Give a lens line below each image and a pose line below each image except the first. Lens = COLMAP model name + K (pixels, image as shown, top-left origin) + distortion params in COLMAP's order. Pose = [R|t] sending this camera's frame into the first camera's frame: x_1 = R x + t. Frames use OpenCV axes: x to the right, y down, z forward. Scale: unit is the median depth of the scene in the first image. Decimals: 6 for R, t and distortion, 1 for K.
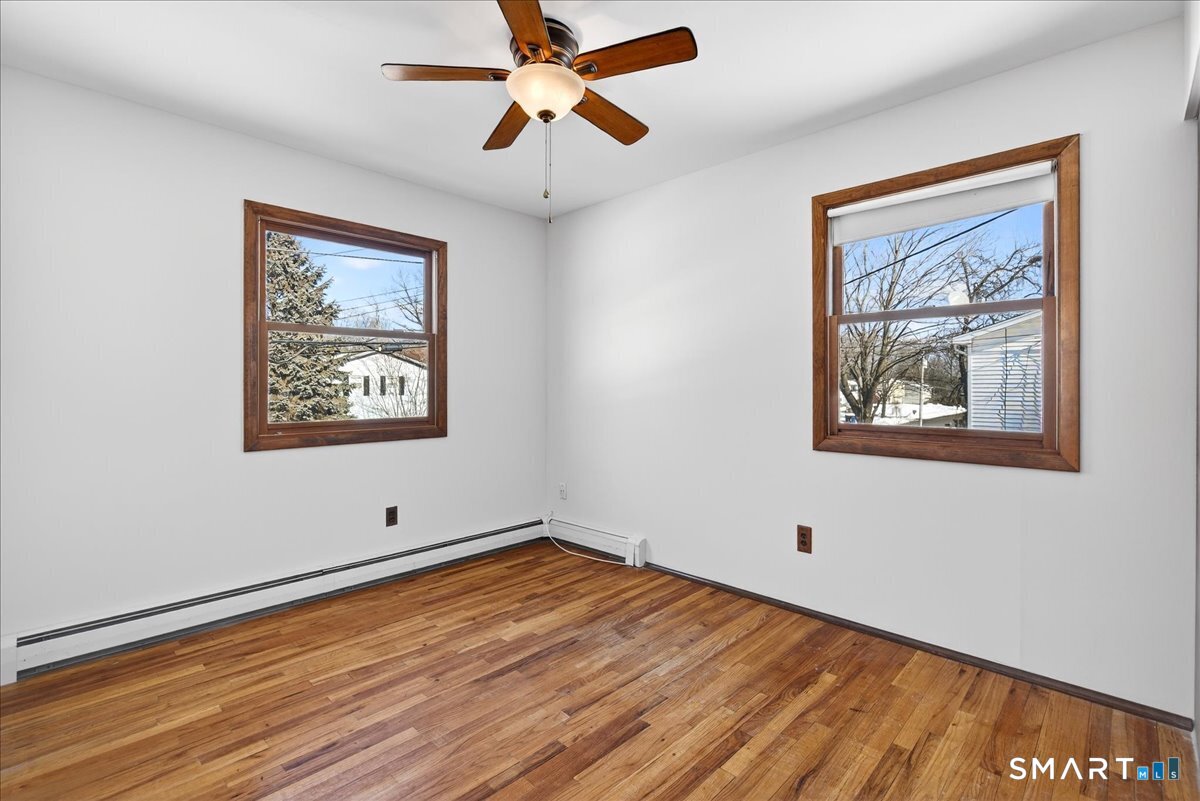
lens RADIAL K [[551.2, 0, 609.8], [0, 551.2, 394.7], [0, 0, 1]] dist [0.002352, -0.000070]
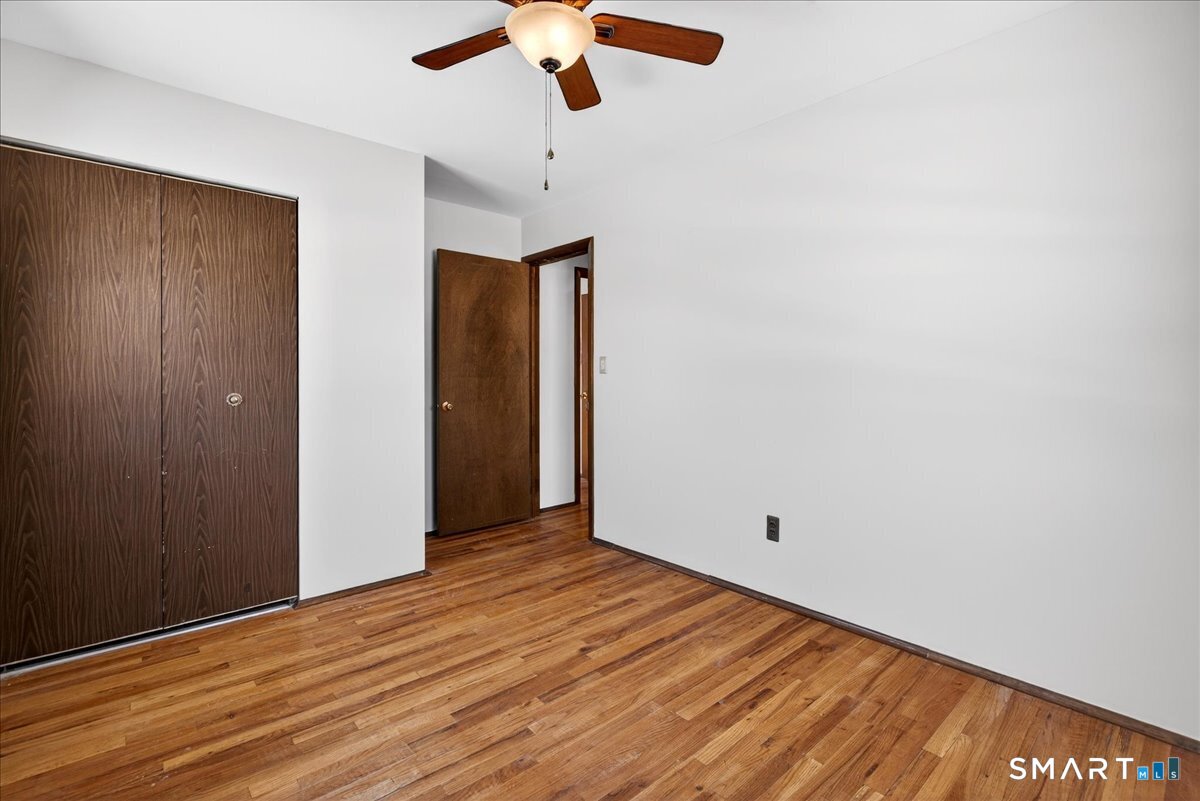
lens RADIAL K [[551.2, 0, 609.8], [0, 551.2, 394.7], [0, 0, 1]] dist [0.002352, -0.000070]
pose [[-0.996933, 0.001171, 0.078245, -0.290986], [0.004520, 0.999080, 0.042638, -0.020359], [-0.078124, 0.042861, -0.996022, 1.933929]]
